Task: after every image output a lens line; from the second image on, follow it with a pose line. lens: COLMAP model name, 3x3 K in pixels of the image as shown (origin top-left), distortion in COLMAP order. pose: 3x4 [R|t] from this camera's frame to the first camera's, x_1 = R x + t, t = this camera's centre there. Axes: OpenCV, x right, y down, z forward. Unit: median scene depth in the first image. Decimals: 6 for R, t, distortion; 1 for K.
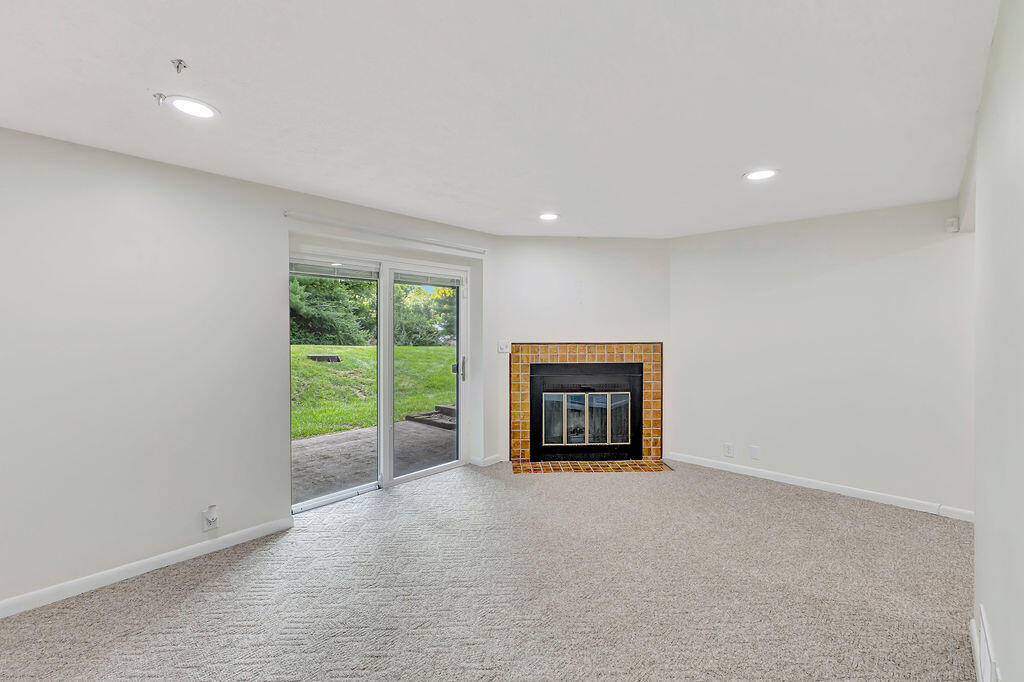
lens RADIAL K [[445.2, 0, 510.6], [0, 445.2, 335.2], [0, 0, 1]] dist [0.005488, -0.001299]
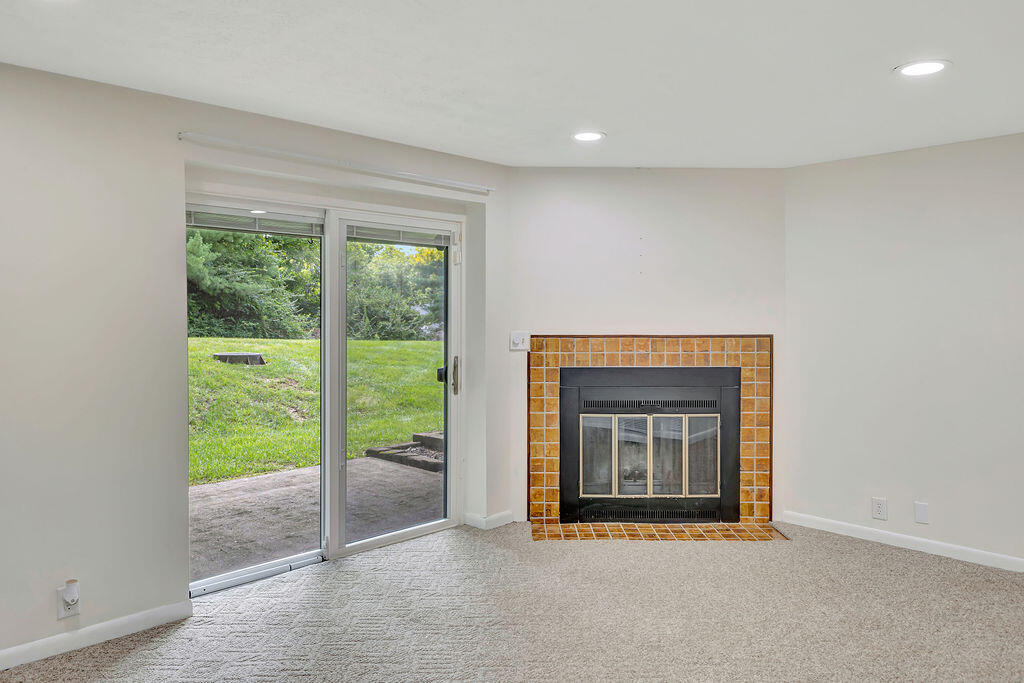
lens RADIAL K [[717.8, 0, 508.9], [0, 717.8, 326.5], [0, 0, 1]] dist [0.031073, -0.028965]
pose [[0.999250, 0.002193, -0.038660, 0.013623], [-0.002004, 0.999986, 0.004941, -0.000133], [0.038670, -0.004859, 0.999240, -0.031109]]
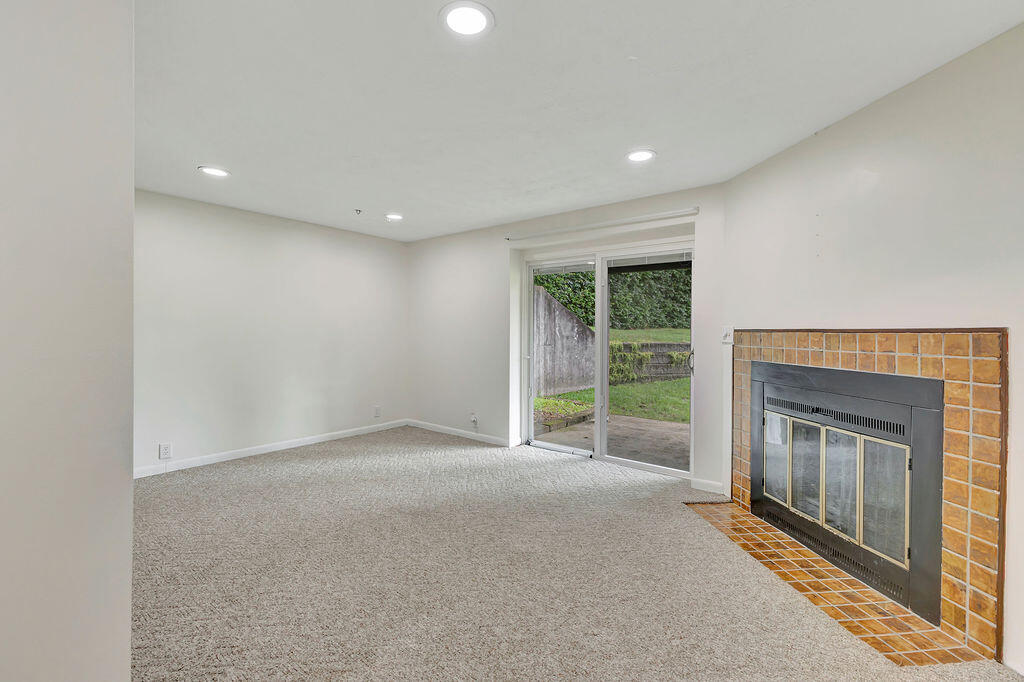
lens RADIAL K [[445.2, 0, 506.6], [0, 445.2, 335.5], [0, 0, 1]] dist [0.005488, -0.001299]
pose [[0.070661, 0.012809, -0.997418, 0.860705], [-0.019278, 0.999748, 0.011473, 0.032612], [0.997314, 0.018417, 0.070890, 0.766099]]
